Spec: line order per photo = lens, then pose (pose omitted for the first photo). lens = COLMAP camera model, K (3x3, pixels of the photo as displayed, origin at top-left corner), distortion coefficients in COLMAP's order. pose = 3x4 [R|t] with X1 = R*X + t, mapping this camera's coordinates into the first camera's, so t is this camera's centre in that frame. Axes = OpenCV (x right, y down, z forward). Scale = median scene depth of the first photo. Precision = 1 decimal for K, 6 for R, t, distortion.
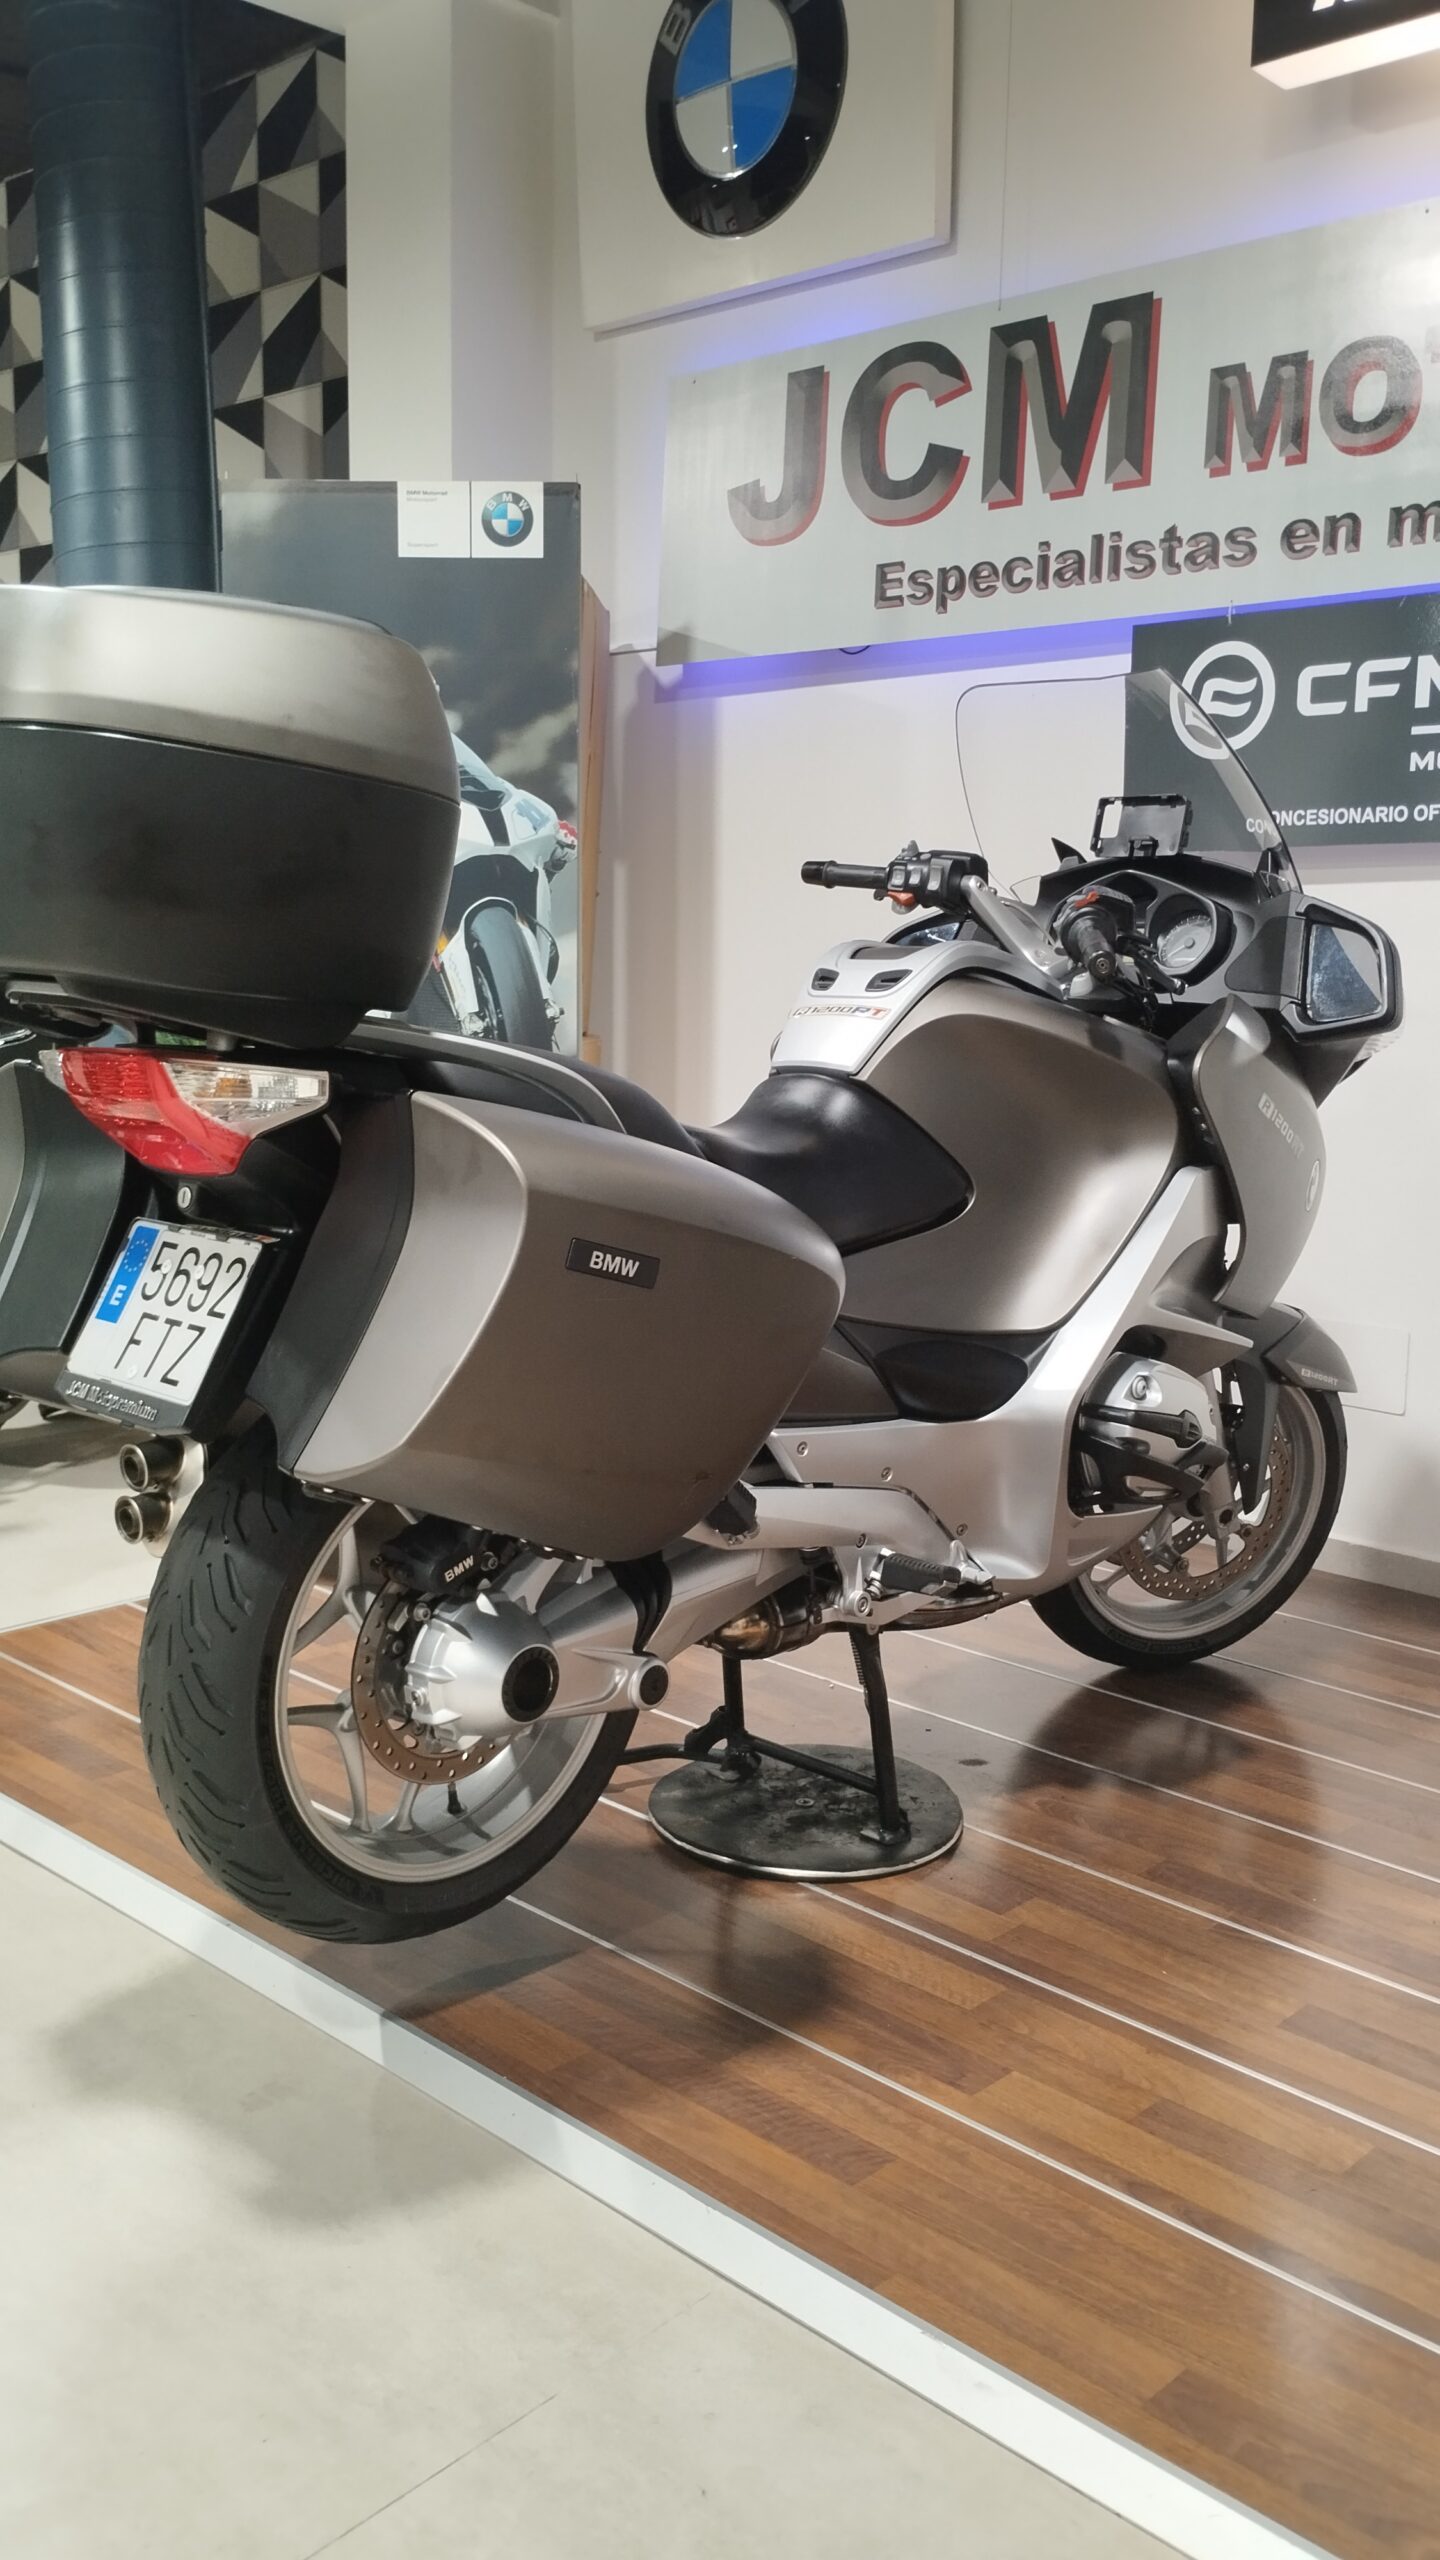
lens RADIAL K [[2199.4, 0, 720.3], [0, 2199.4, 1290.0], [0, 0, 1]] dist [0.062469, -0.056279]
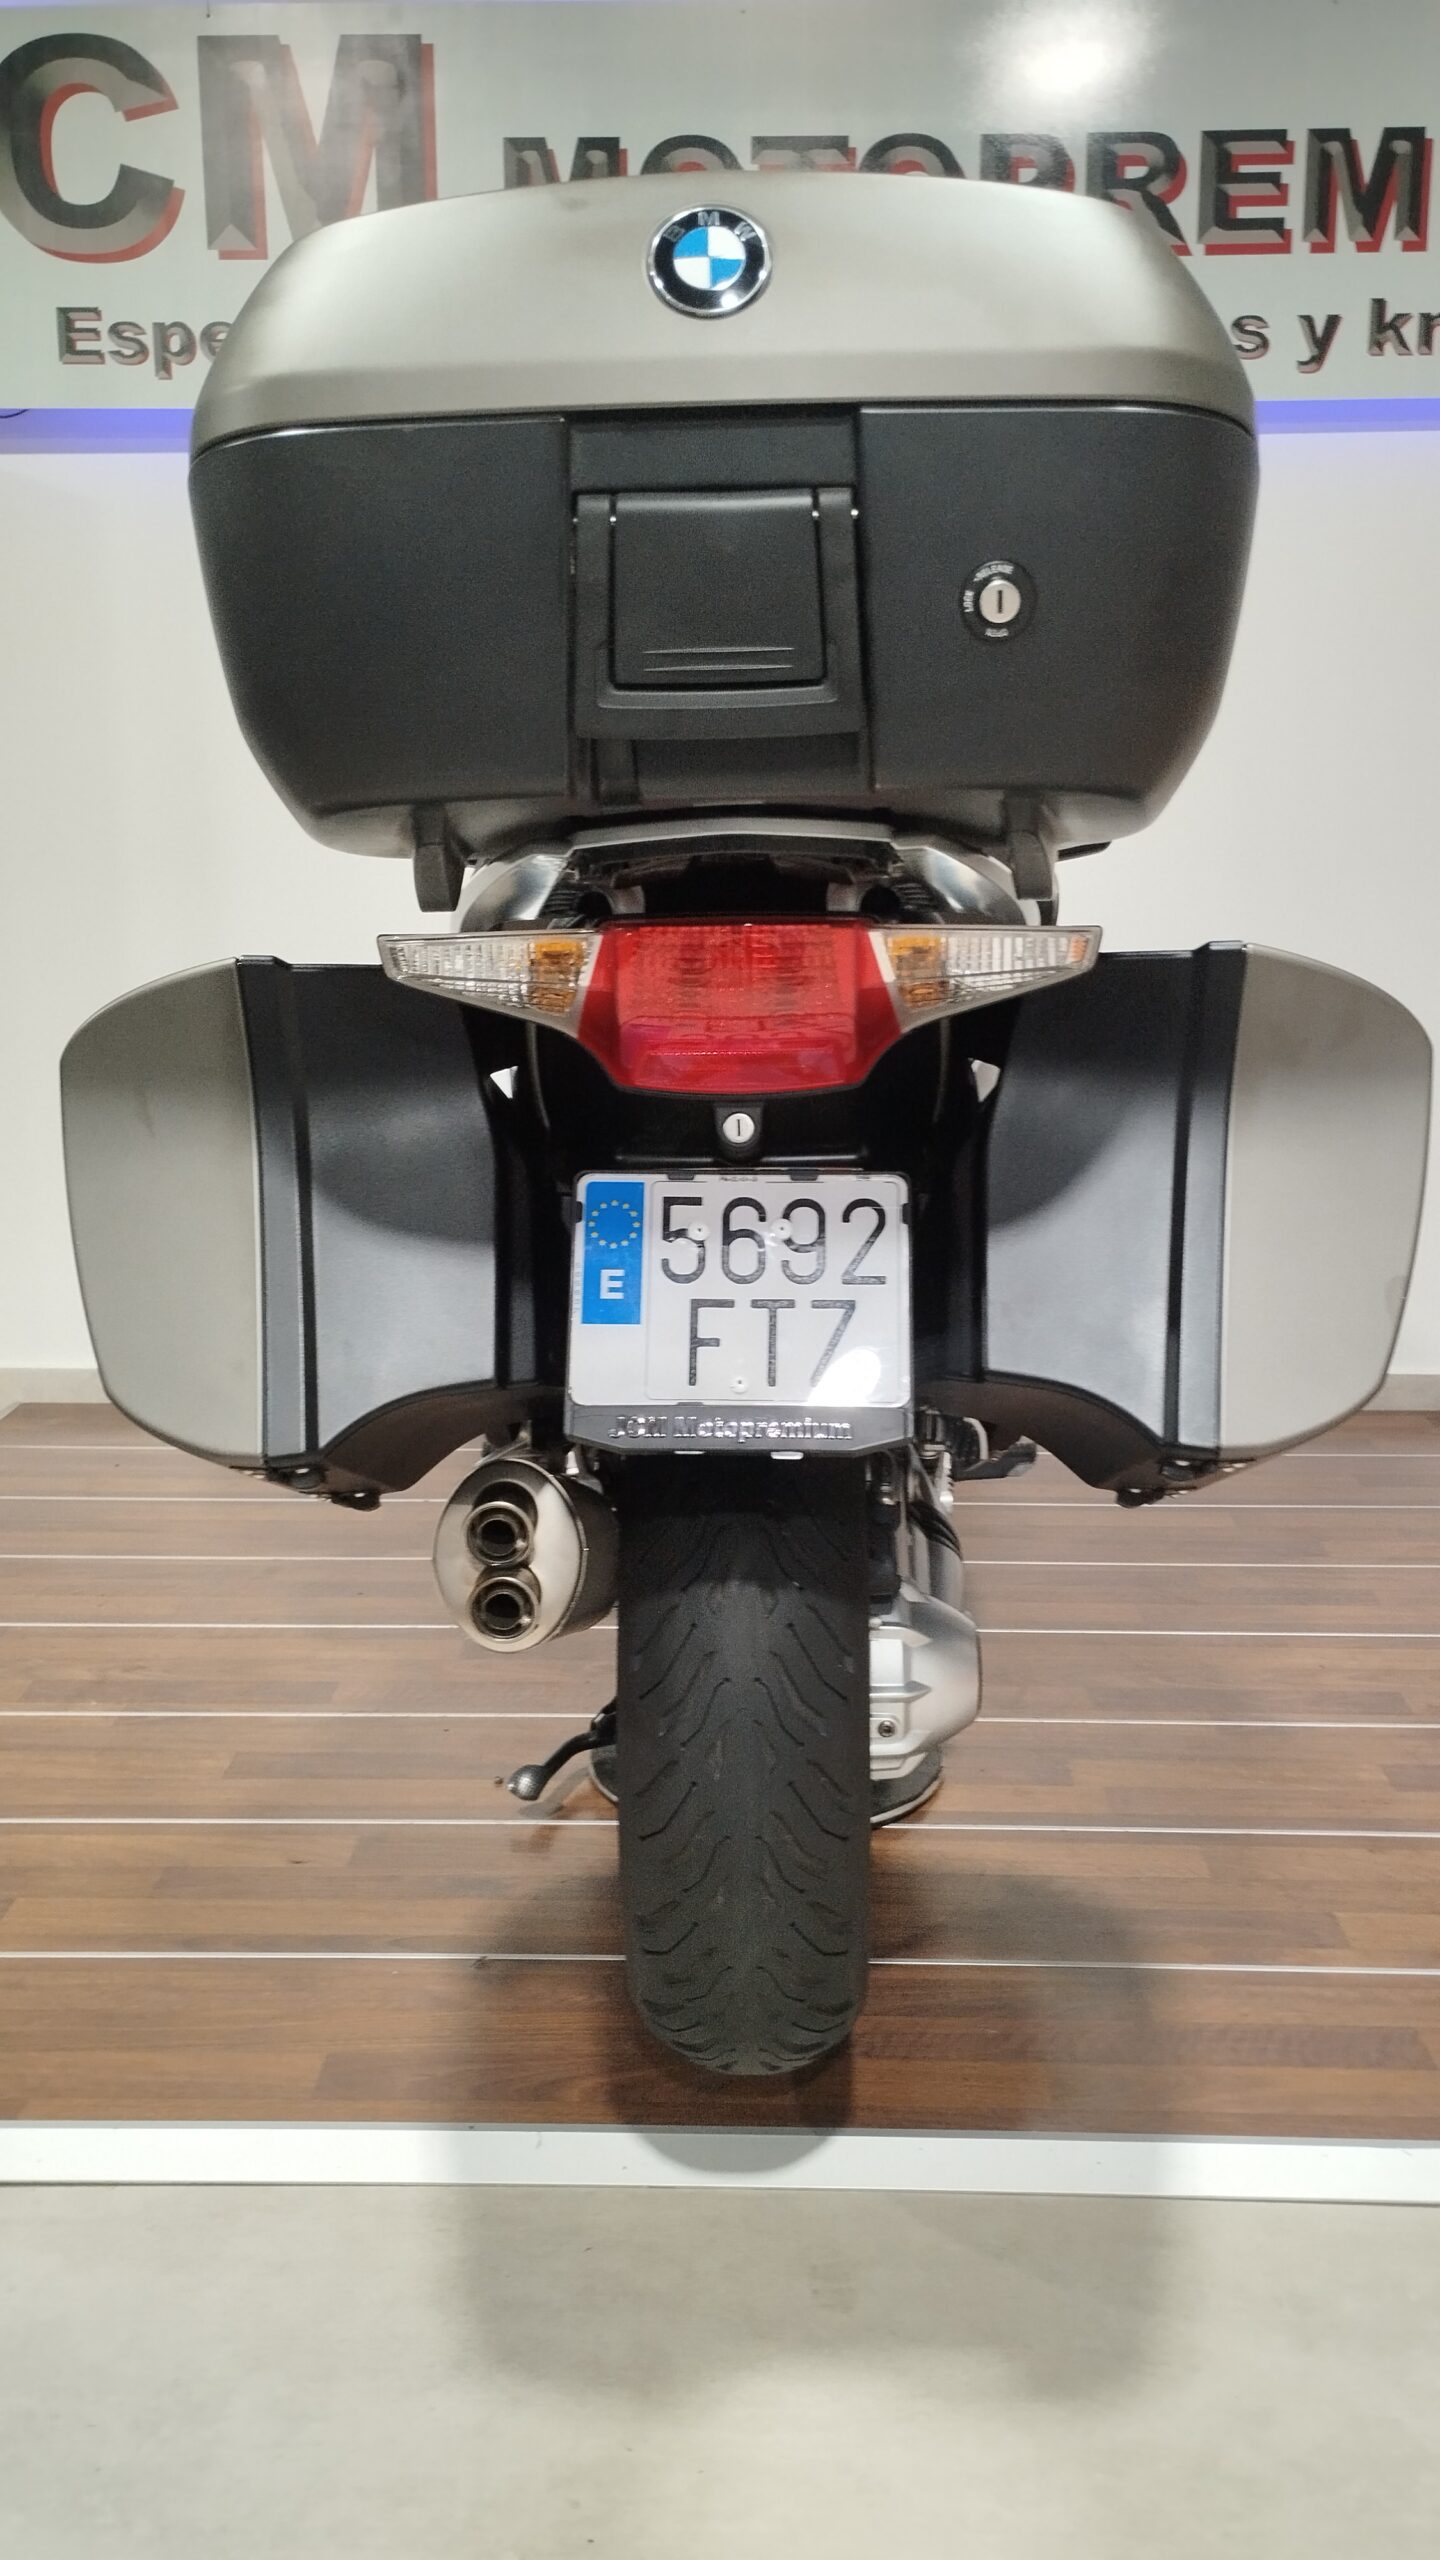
lens RADIAL K [[2150.3, 0, 688.1], [0, 2150.3, 1308.3], [0, 0, 1]] dist [0.096082, -0.133581]
pose [[0.735733, -0.171465, 0.655207, -0.388470], [0.122403, 0.985155, 0.120364, -0.037962], [-0.666119, -0.008357, 0.745799, 0.272355]]
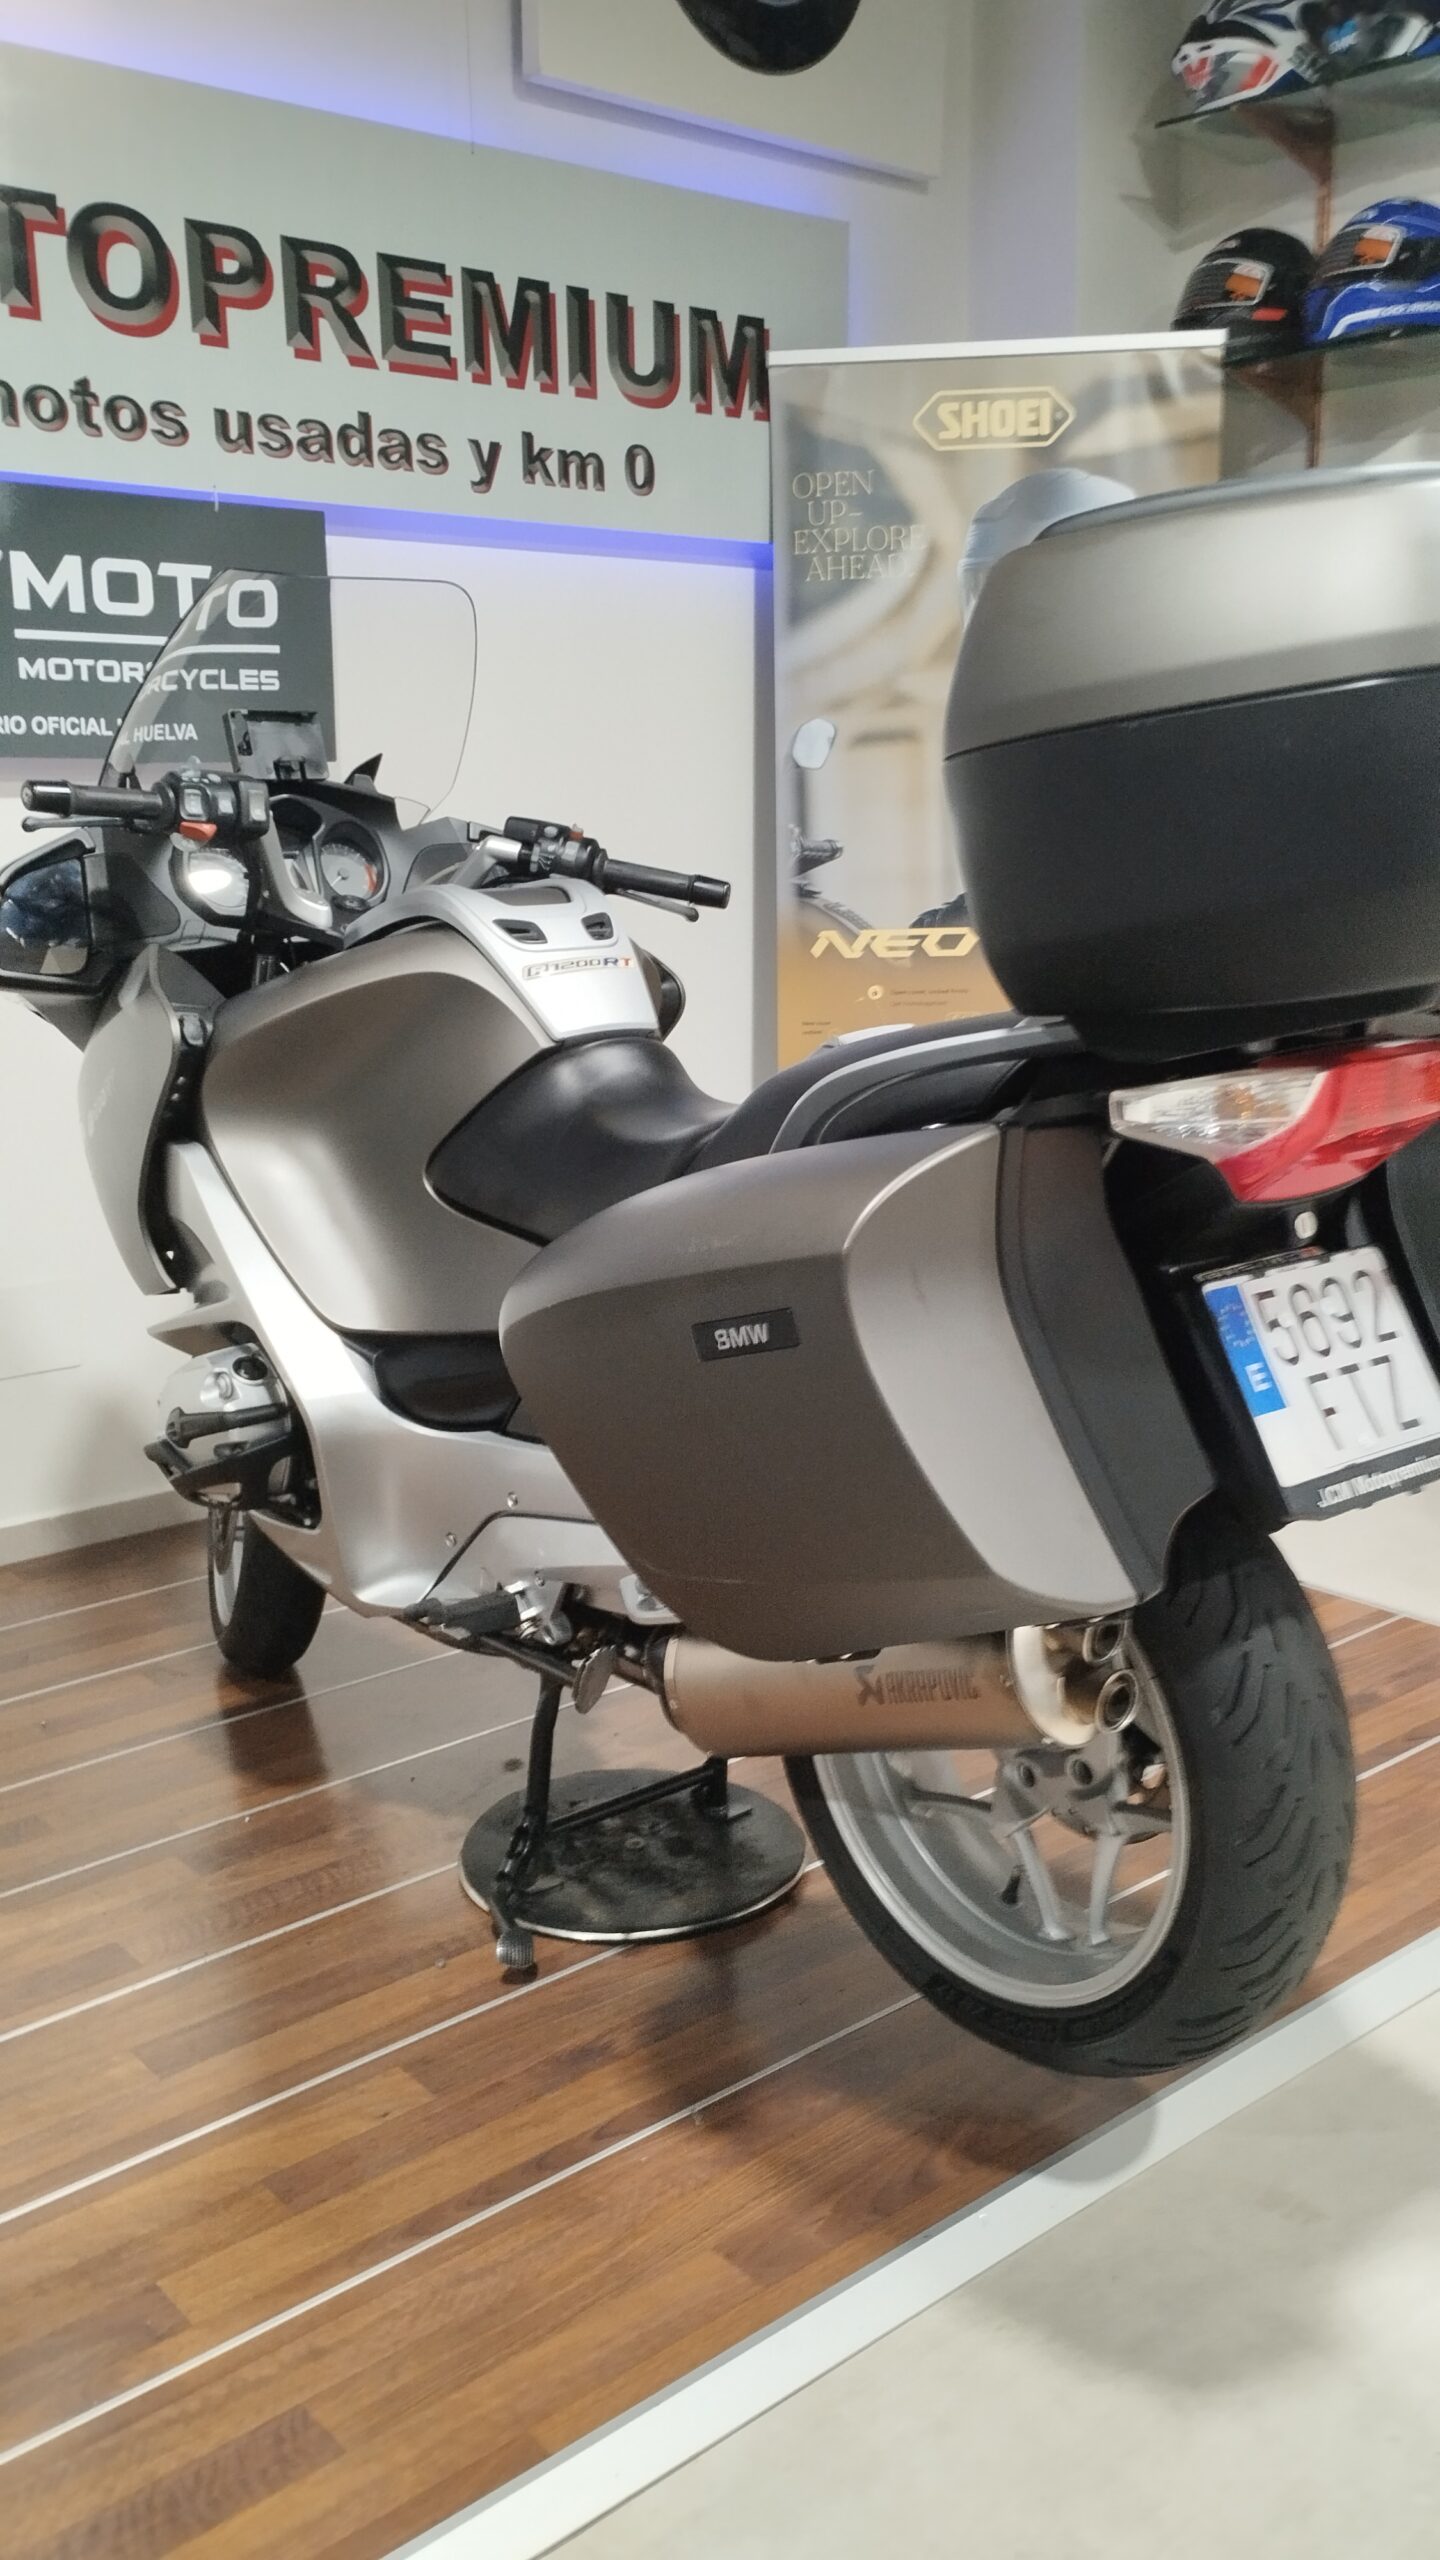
lens RADIAL K [[2167.8, 0, 716.0], [0, 2167.8, 1293.4], [0, 0, 1]] dist [0.080715, -0.107828]
pose [[0.088679, -0.227837, 0.969653, -0.545138], [0.171808, 0.962396, 0.210420, -0.110446], [-0.981131, 0.147934, 0.124489, 0.562500]]
